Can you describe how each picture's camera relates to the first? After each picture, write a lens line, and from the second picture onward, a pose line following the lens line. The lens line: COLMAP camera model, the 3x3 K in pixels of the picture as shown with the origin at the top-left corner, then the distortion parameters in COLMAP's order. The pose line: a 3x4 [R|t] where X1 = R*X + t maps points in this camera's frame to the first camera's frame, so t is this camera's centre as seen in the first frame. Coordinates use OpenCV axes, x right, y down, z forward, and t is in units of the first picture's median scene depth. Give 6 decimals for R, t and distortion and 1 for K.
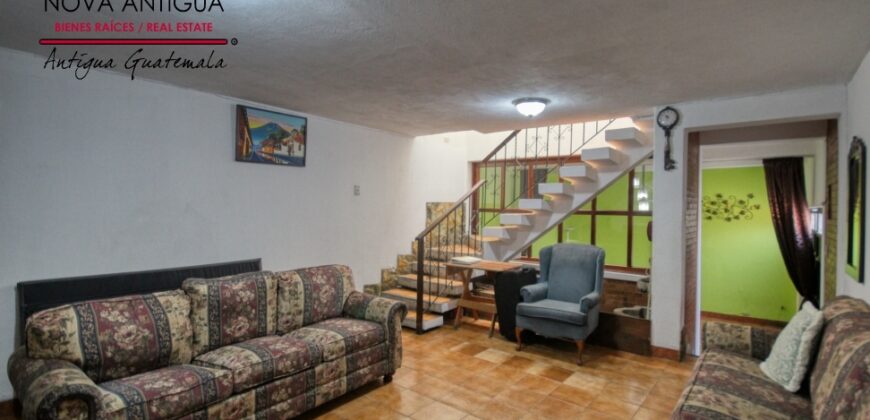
lens RADIAL K [[401.4, 0, 445.6], [0, 401.4, 208.8], [0, 0, 1]] dist [0.002369, 0.000106]
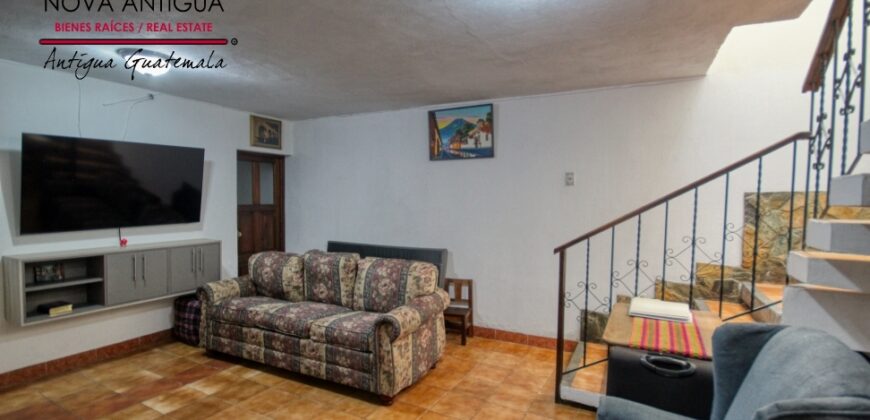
lens RADIAL K [[401.4, 0, 445.6], [0, 401.4, 208.8], [0, 0, 1]] dist [0.002369, 0.000106]
pose [[0.182737, 0.018438, -0.982989, 0.618137], [-0.009062, 0.999813, 0.017069, -0.001505], [0.983120, 0.005789, 0.182870, 0.840213]]
